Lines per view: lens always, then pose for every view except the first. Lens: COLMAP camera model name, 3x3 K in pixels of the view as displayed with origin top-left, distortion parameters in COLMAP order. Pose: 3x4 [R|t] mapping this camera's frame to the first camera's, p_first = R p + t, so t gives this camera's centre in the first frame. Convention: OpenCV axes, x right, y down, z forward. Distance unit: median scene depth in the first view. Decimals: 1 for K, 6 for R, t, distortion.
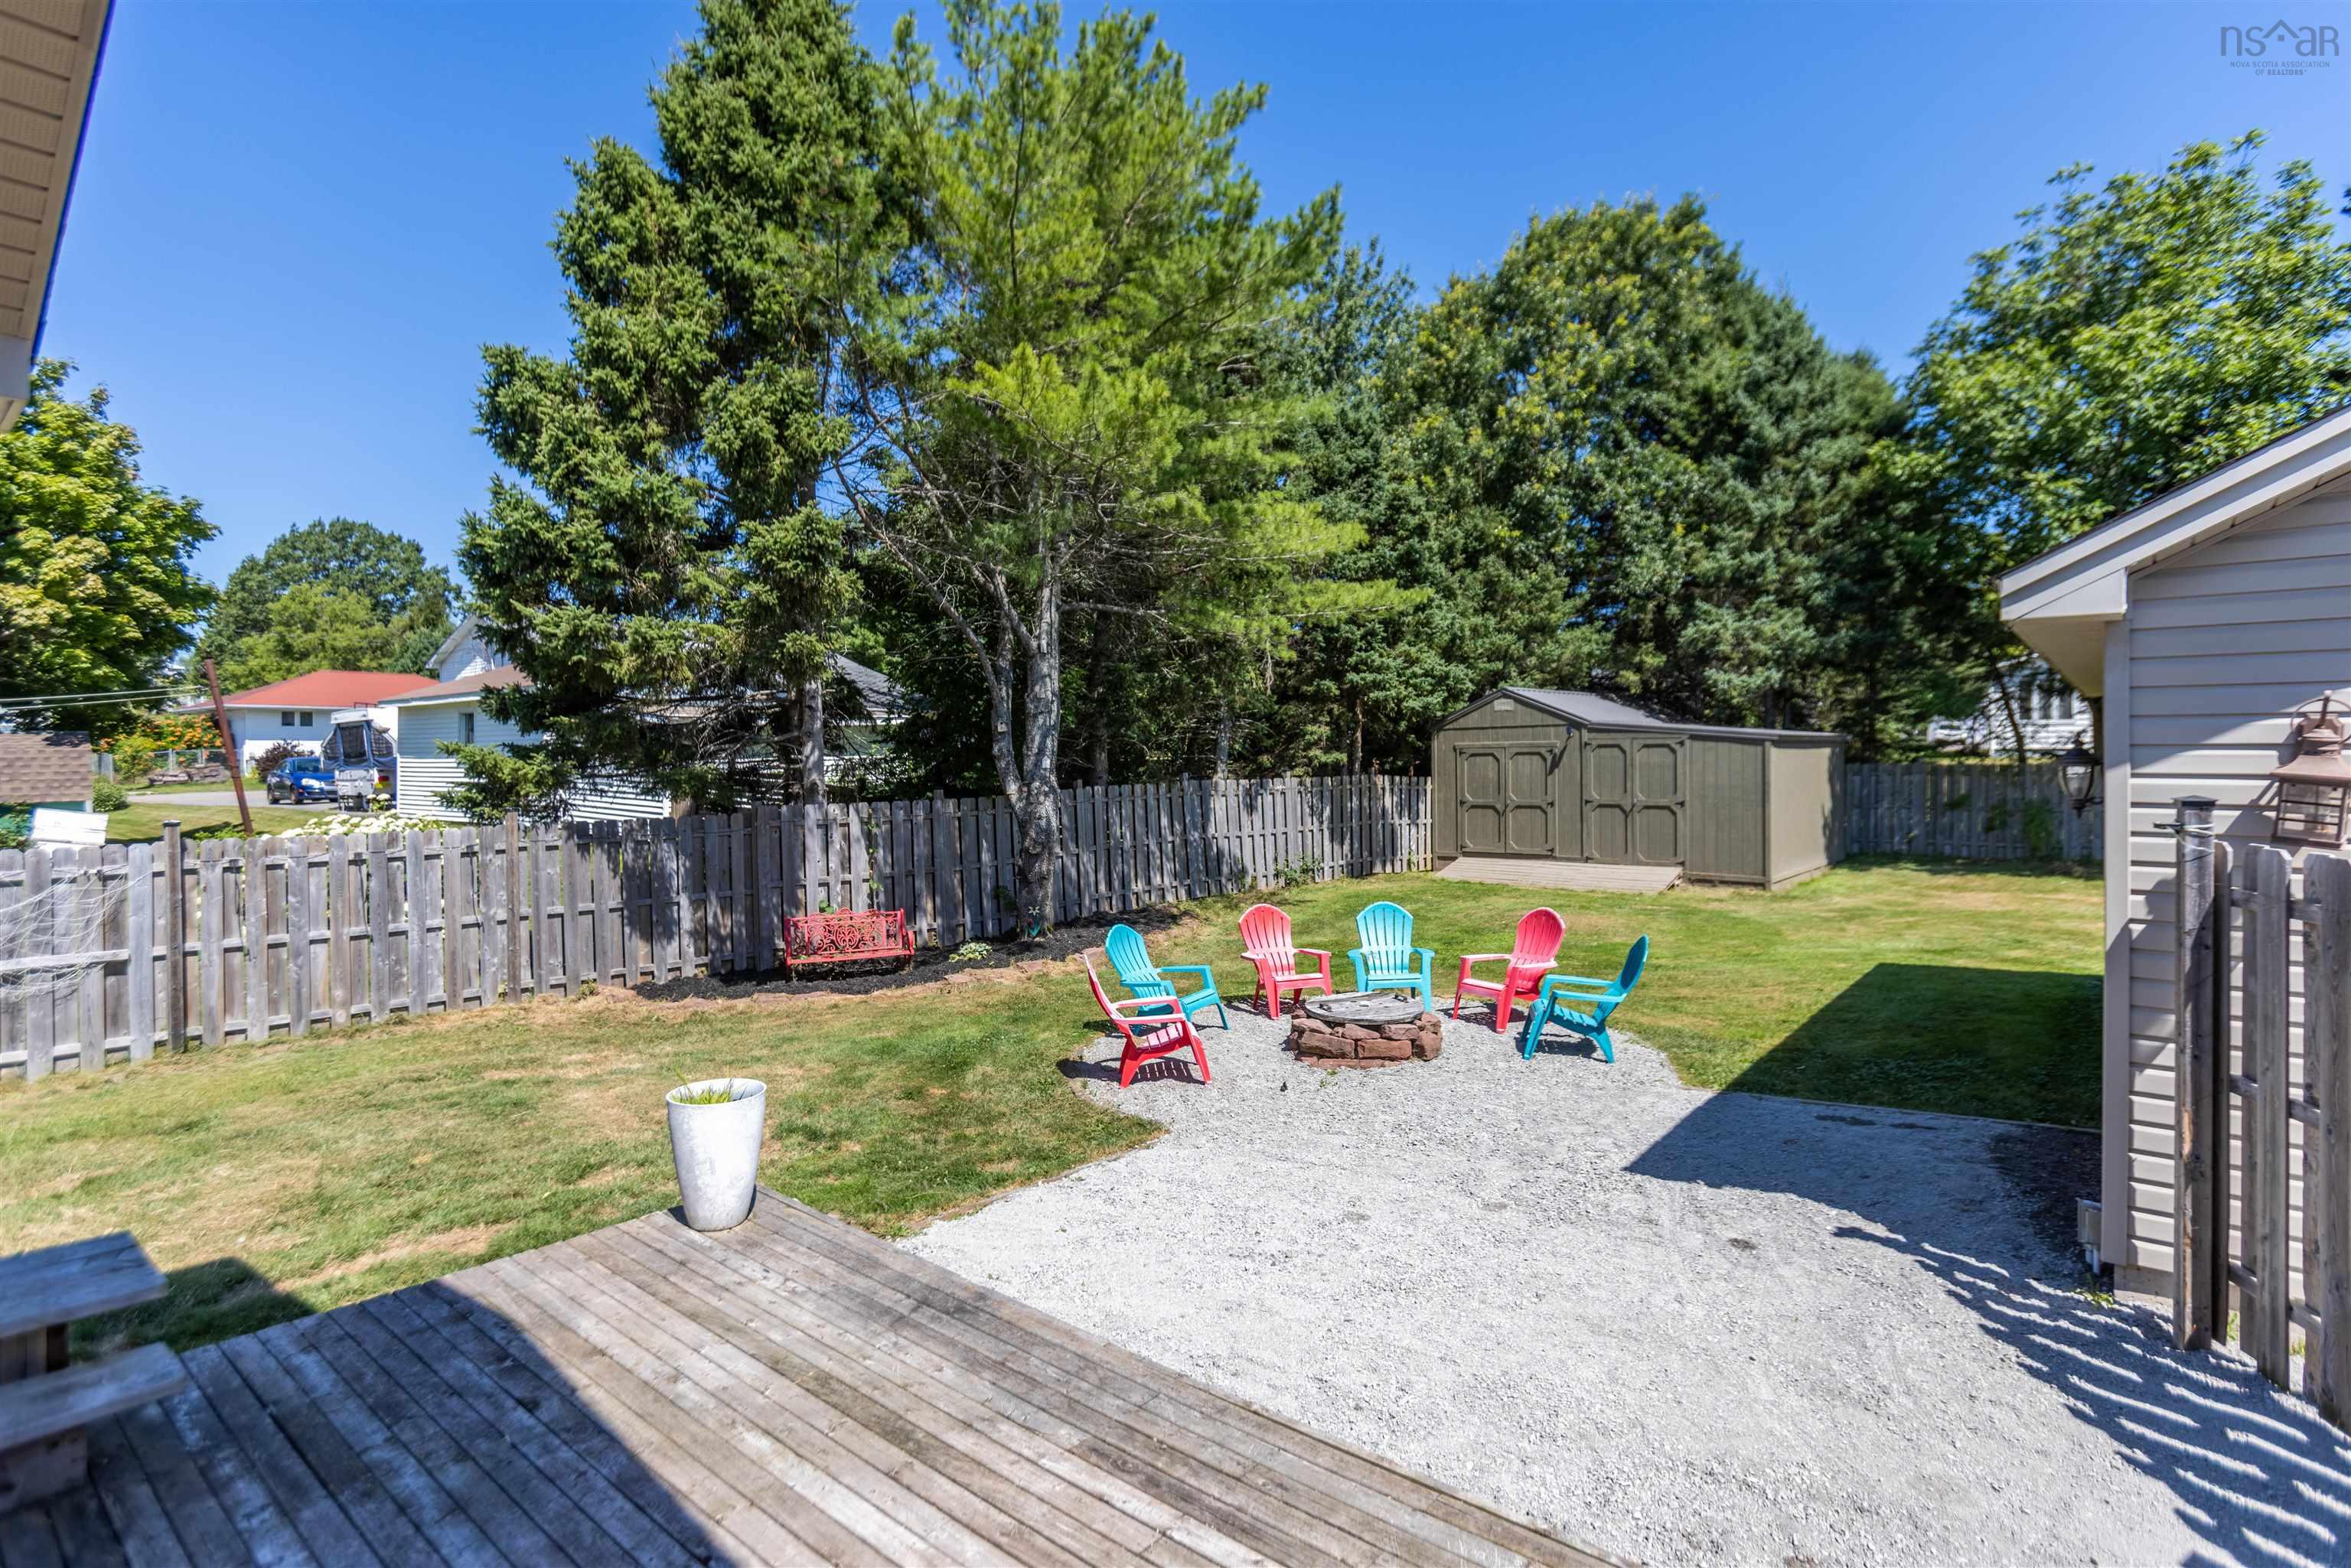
lens RADIAL K [[1186.2, 0, 1185.6], [0, 1186.2, 775.5], [0, 0, 1]] dist [-0.047683, 0.066443]
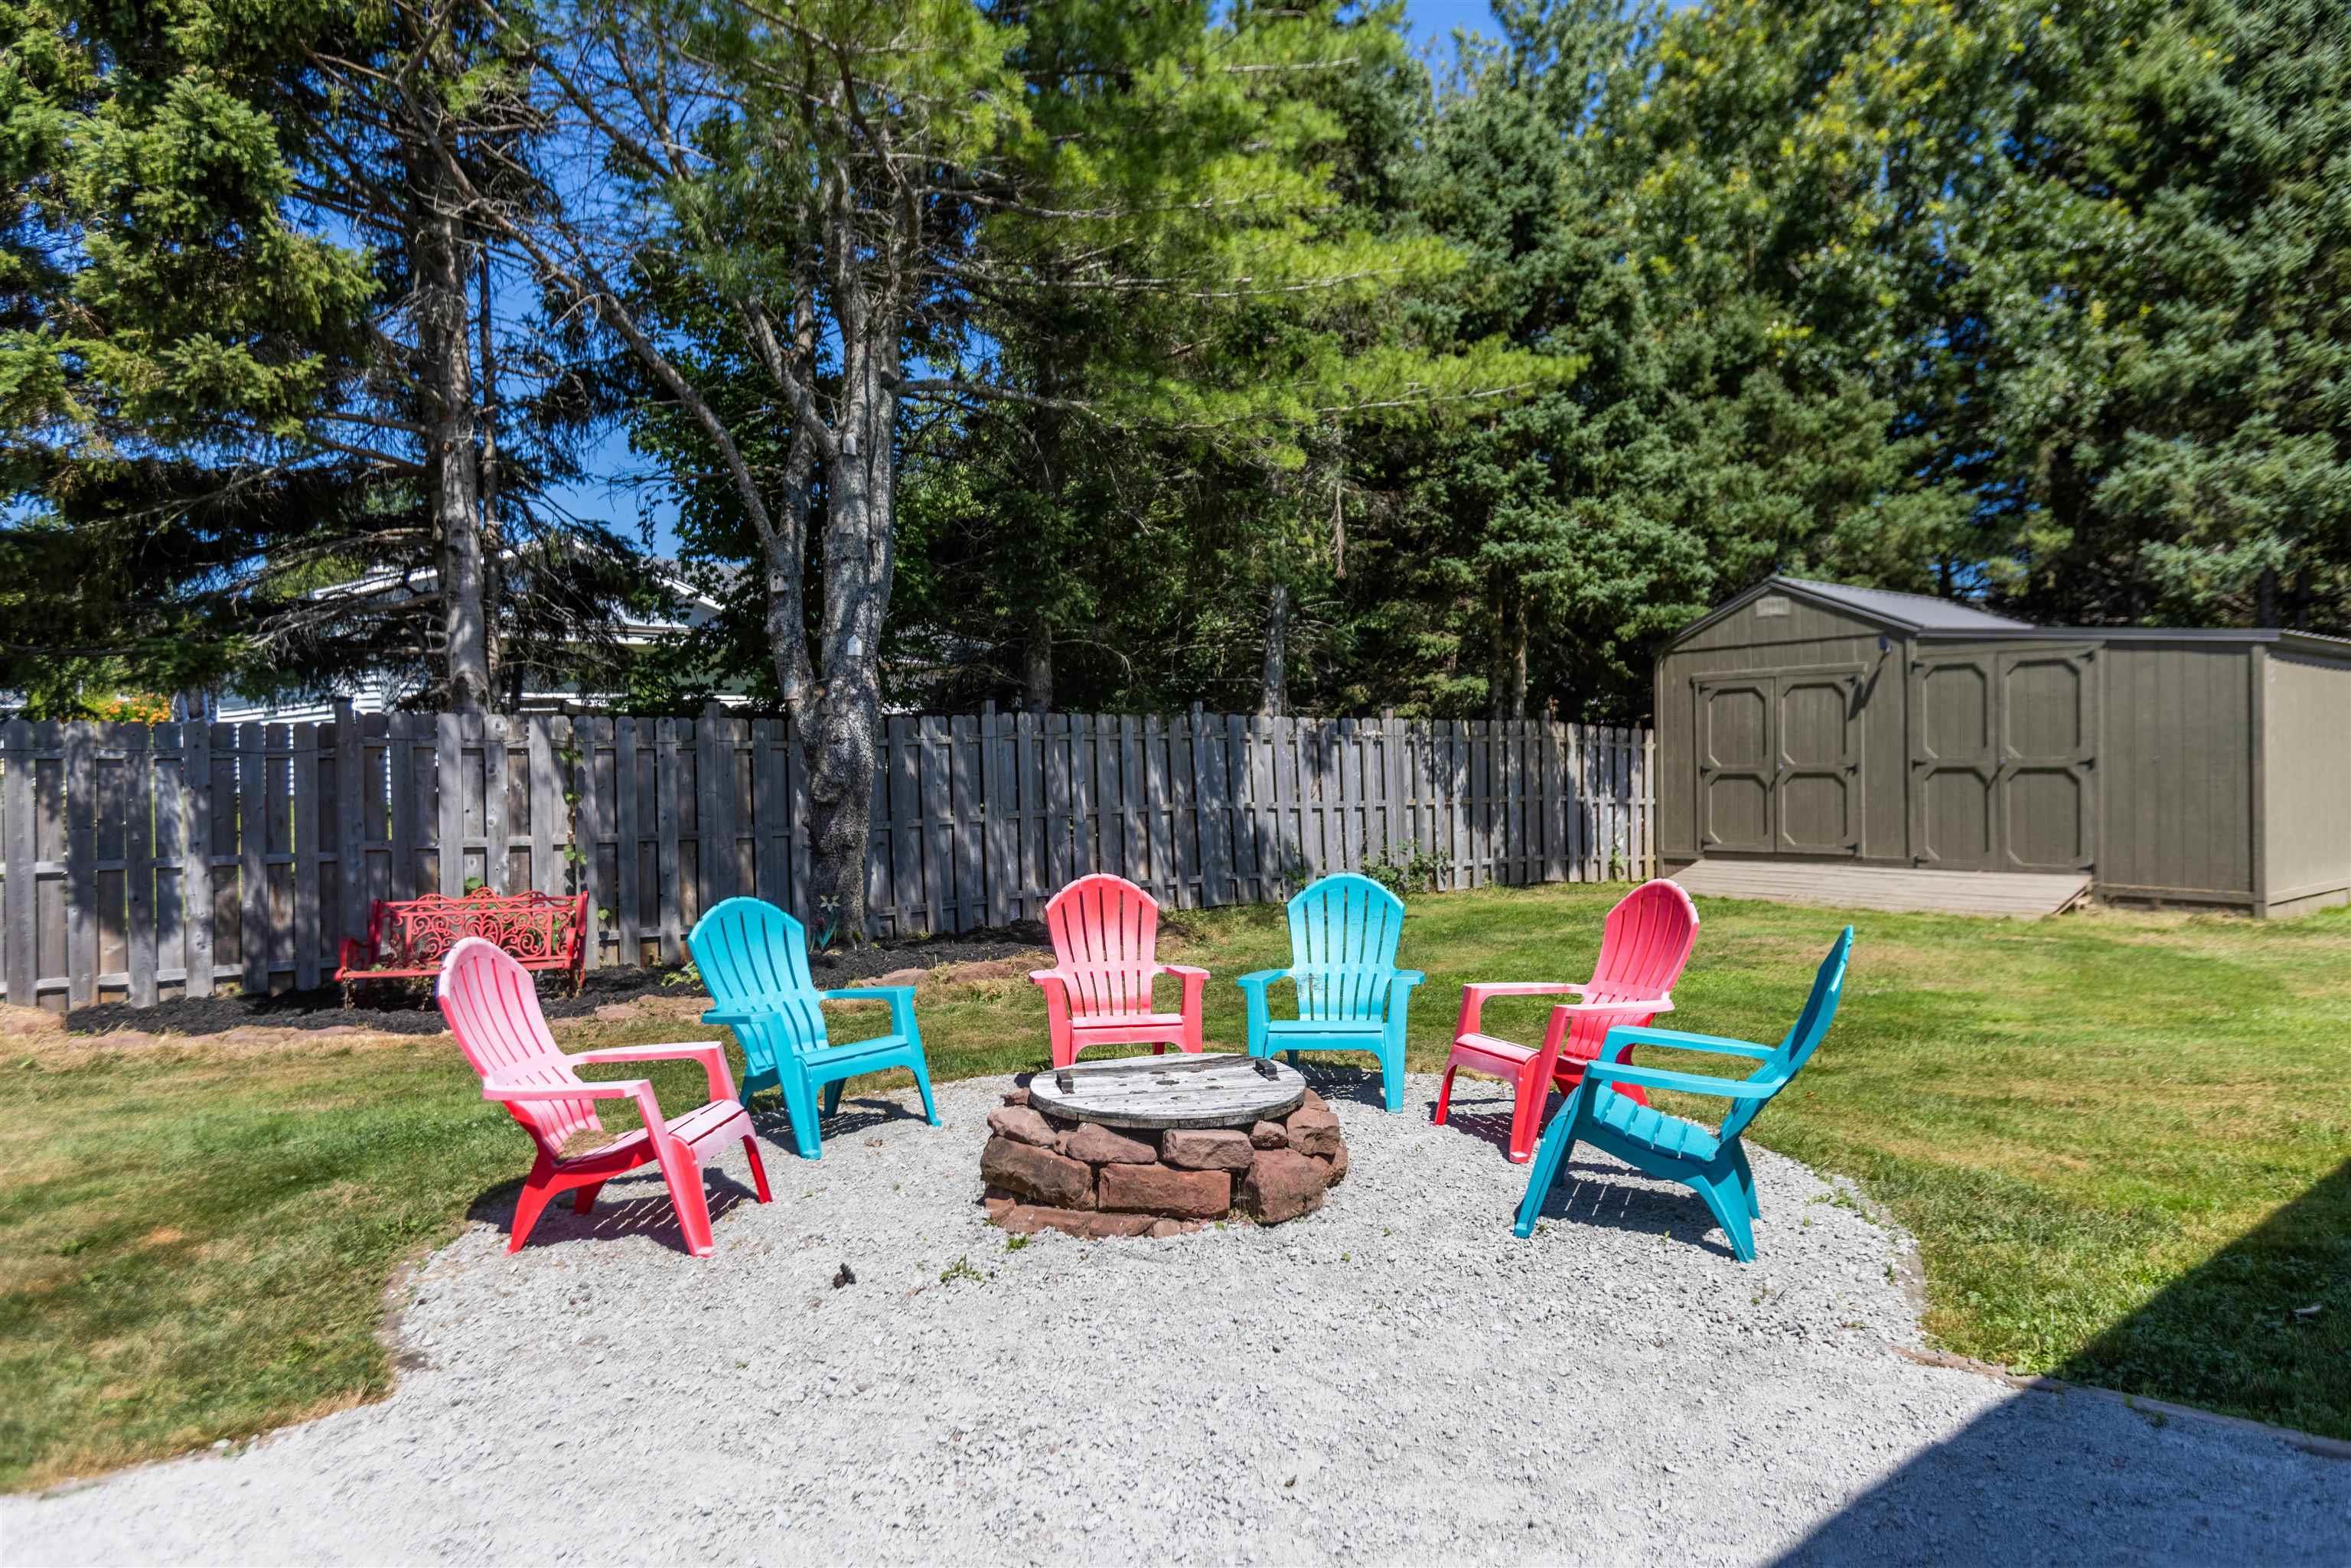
lens RADIAL K [[1520.6, 0, 1184.7], [0, 1520.6, 771.1], [0, 0, 1]] dist [0.002017, 0.001276]
pose [[0.986515, 0.004553, -0.163609, 0.099069], [-0.006898, 0.999881, -0.013774, 0.036137], [0.163527, 0.014716, 0.986429, 0.184755]]
